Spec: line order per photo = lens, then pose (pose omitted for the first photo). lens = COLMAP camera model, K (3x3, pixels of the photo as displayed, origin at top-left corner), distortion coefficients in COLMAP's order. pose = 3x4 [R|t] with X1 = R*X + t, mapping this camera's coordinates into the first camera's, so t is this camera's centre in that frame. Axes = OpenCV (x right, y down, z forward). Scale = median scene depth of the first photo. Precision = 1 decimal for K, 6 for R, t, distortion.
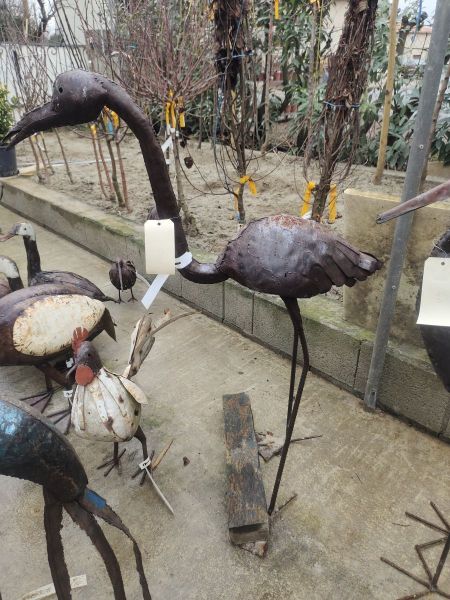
lens RADIAL K [[445.5, 0, 222.9], [0, 445.5, 301.2], [0, 0, 1]] dist [0.040402, -0.040392]
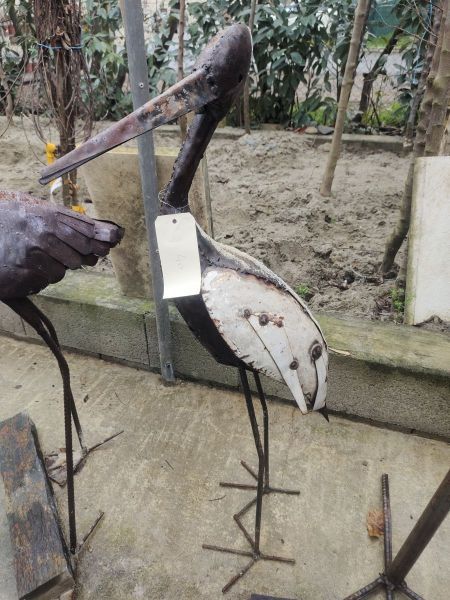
lens RADIAL K [[445.5, 0, 220.8], [0, 445.5, 299.9], [0, 0, 1]] dist [0.040402, -0.040392]
pose [[0.892917, -0.244261, 0.378201, 0.134799], [0.216343, 0.969478, 0.115360, -0.012054], [-0.394836, -0.021186, 0.918507, 0.129464]]
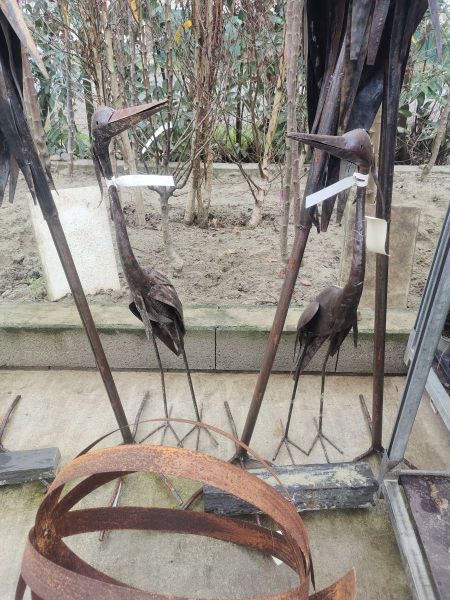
lens RADIAL K [[445.5, 0, 224.5], [0, 445.5, 302.1], [0, 0, 1]] dist [0.040402, -0.040392]
pose [[0.686633, -0.356205, 0.633761, 0.338132], [0.311507, 0.931816, 0.186232, 0.167896], [-0.656885, 0.069547, 0.750776, -0.711244]]
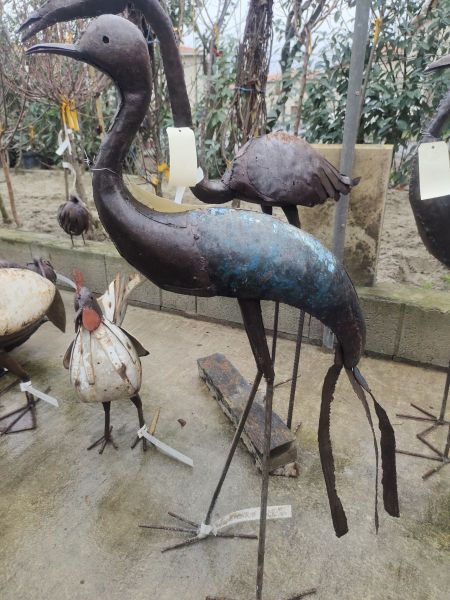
lens RADIAL K [[445.5, 0, 219.5], [0, 445.5, 303.6], [0, 0, 1]] dist [0.040402, -0.040392]
pose [[0.945374, -0.121589, 0.302463, -0.278971], [0.149608, 0.986180, -0.071172, 0.198637], [-0.289629, 0.112535, 0.950500, 0.047217]]
